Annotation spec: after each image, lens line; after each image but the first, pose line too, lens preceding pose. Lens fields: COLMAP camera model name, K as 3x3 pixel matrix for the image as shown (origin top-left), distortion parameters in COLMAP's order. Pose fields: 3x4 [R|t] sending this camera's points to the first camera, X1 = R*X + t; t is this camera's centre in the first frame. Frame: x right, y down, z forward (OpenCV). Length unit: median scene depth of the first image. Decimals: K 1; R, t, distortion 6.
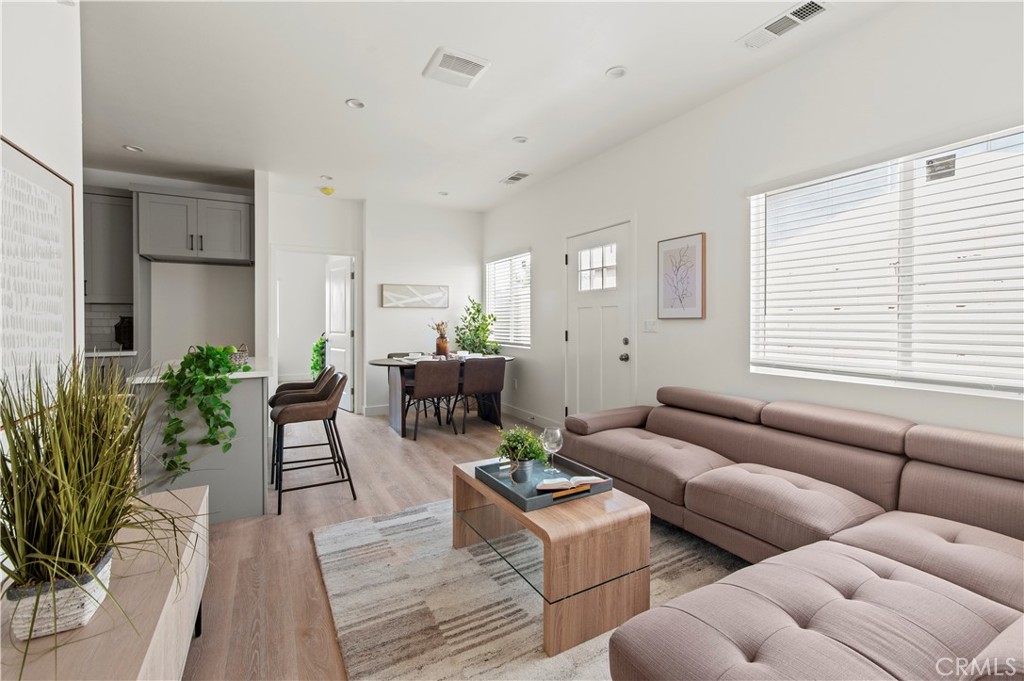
lens RADIAL K [[441.3, 0, 510.9], [0, 441.3, 322.5], [0, 0, 1]] dist [-0.000454, -0.000032]
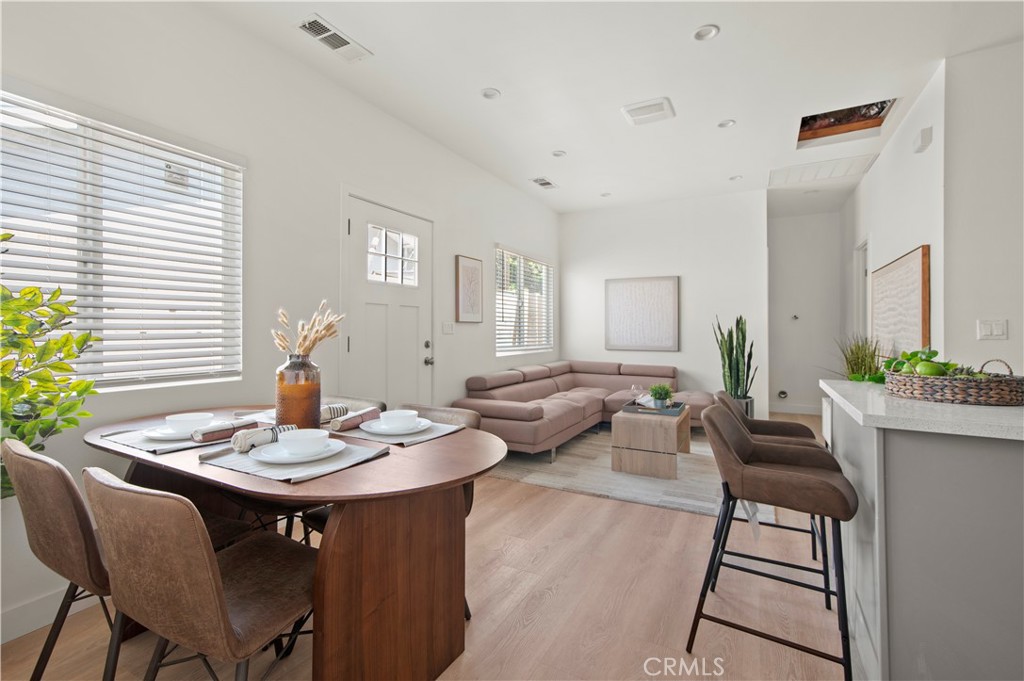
lens RADIAL K [[458.4, 0, 513.3], [0, 458.4, 325.2], [0, 0, 1]] dist [-0.000447, 0.000467]
pose [[-0.536877, 0.009234, 0.843610, -0.921405], [0.001168, 0.999947, -0.010202, 0.014693], [-0.843660, -0.004492, -0.536859, 1.868389]]
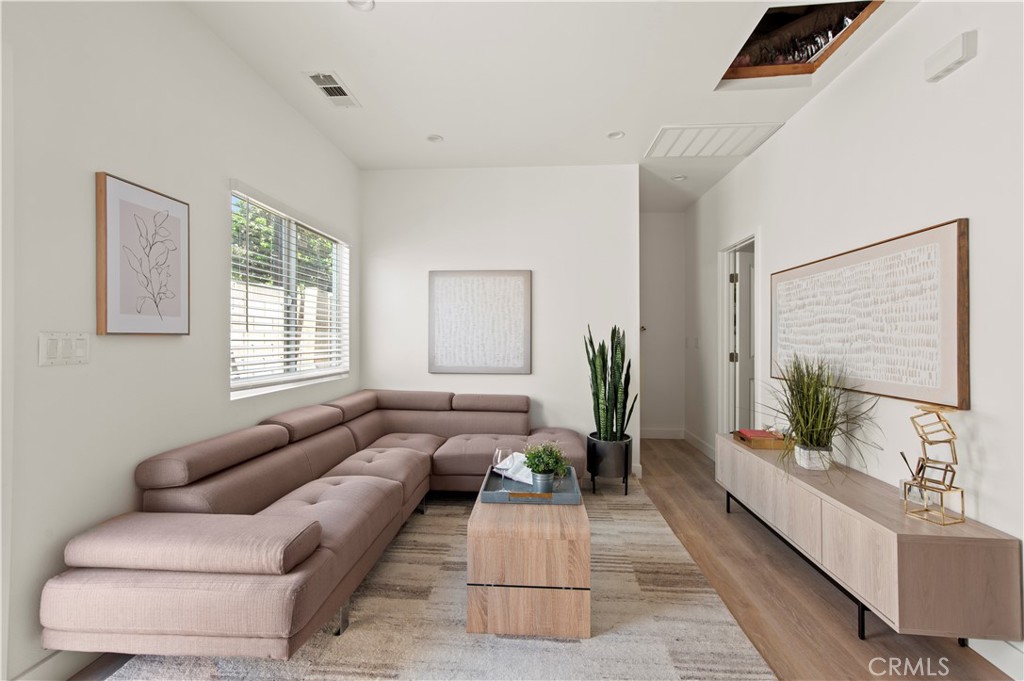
lens RADIAL K [[443.7, 0, 506.2], [0, 443.7, 336.9], [0, 0, 1]] dist [-0.027415, 0.000253]
pose [[-0.831785, 0.002662, 0.555092, -0.352563], [0.001457, 0.999996, -0.002613, -0.004455], [-0.555096, -0.001364, -0.831785, 1.412269]]
